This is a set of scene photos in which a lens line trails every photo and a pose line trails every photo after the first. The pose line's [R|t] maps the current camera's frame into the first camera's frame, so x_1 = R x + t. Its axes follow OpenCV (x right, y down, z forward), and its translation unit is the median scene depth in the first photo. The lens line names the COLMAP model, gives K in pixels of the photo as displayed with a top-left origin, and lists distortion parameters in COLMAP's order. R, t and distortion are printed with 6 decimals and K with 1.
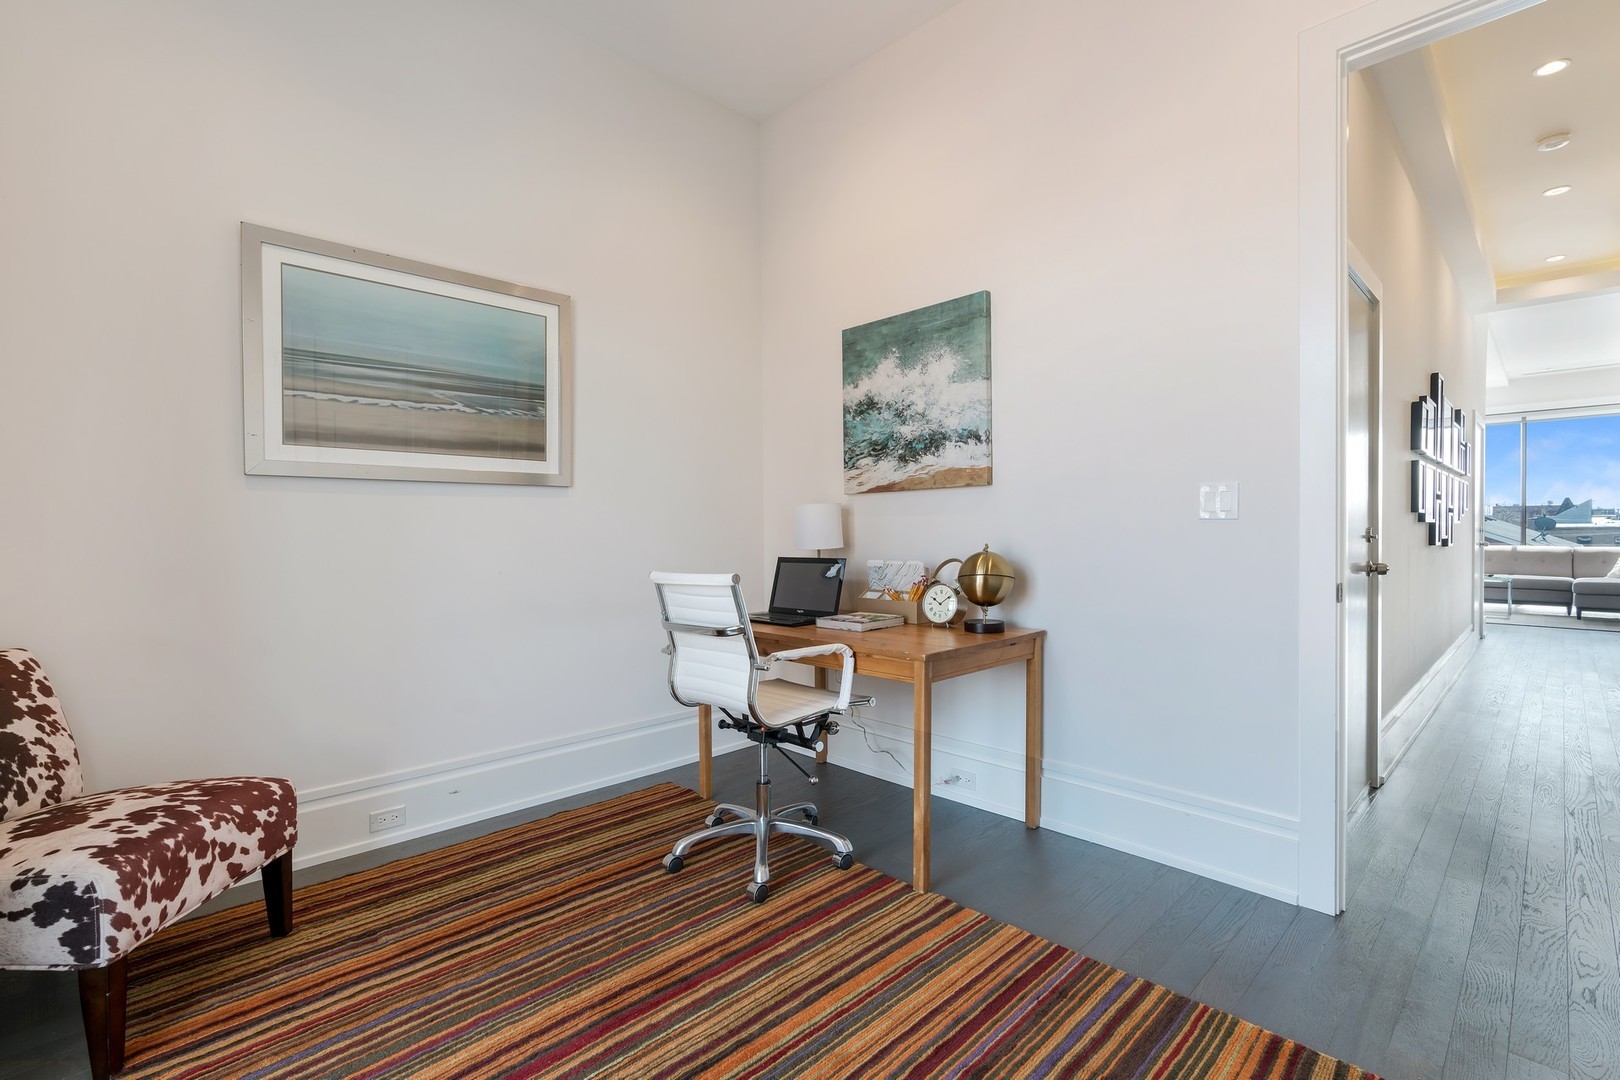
lens RADIAL K [[731.6, 0, 810.0], [0, 731.6, 540.0], [0, 0, 1]] dist [0.002662, 0.000541]
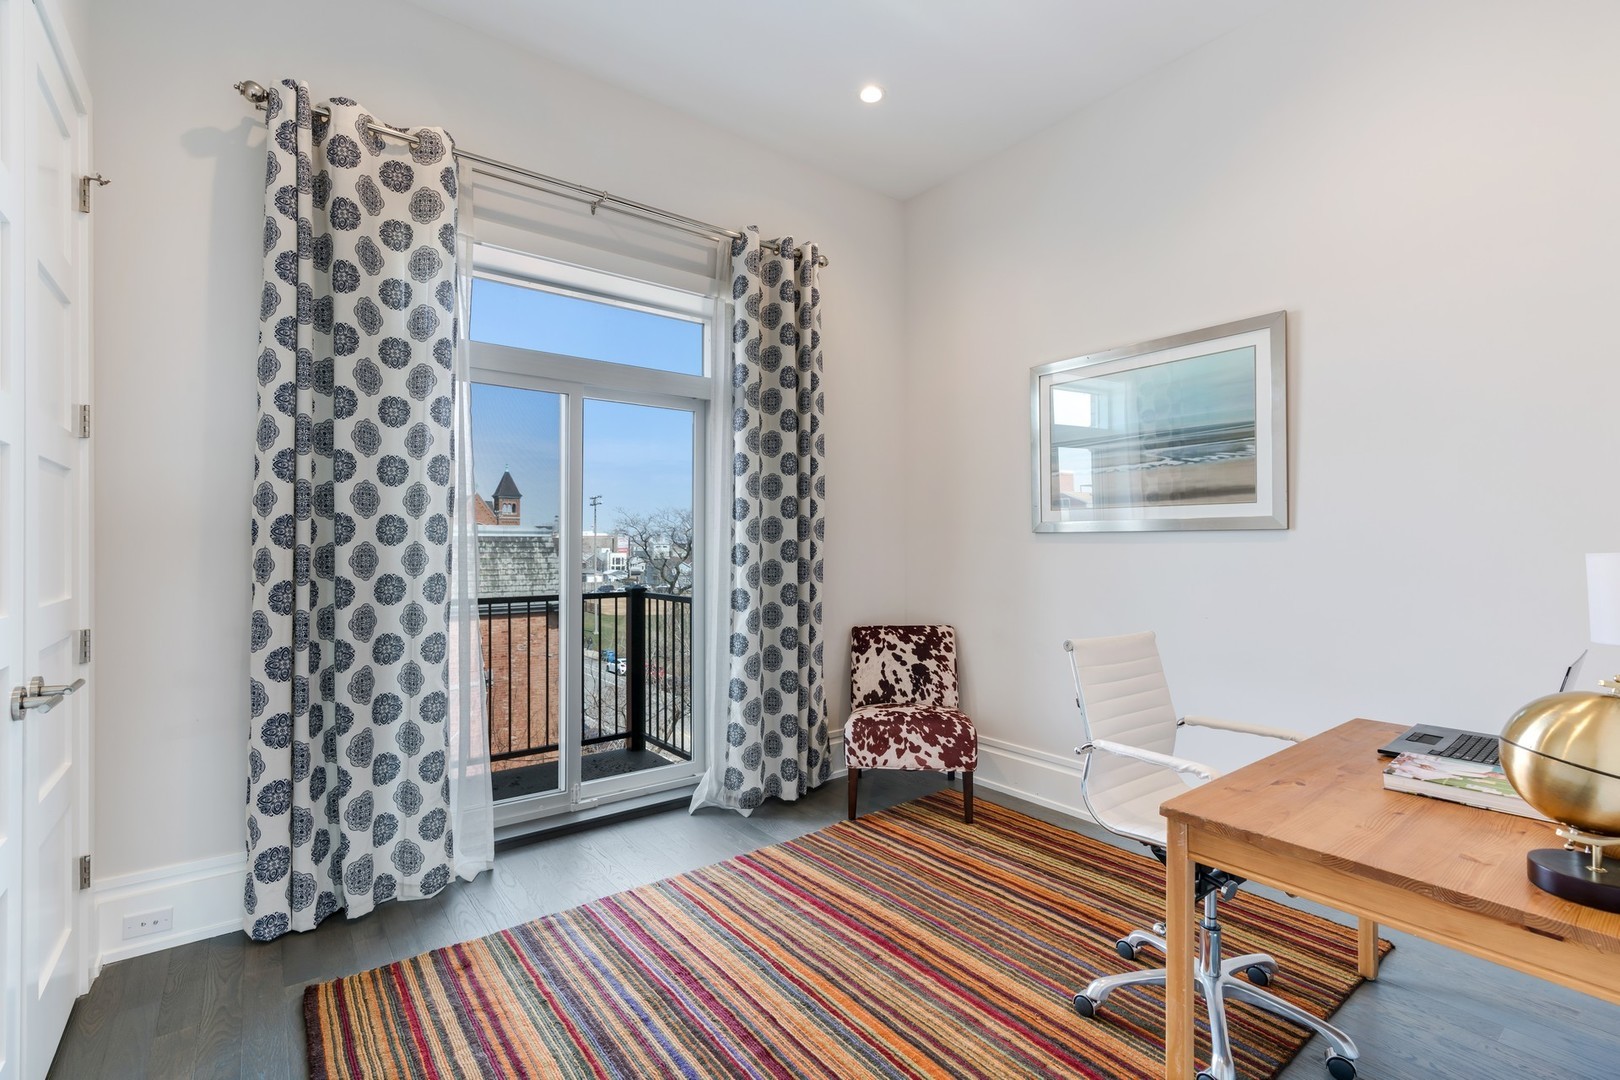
lens RADIAL K [[739.8, 0, 814.0], [0, 739.8, 543.5], [0, 0, 1]] dist [-0.003617, 0.000487]
pose [[-0.113834, 0.009190, -0.993457, 0.971098], [-0.011762, 0.999875, 0.010597, -0.094034], [0.993430, 0.012891, -0.113711, 0.873406]]
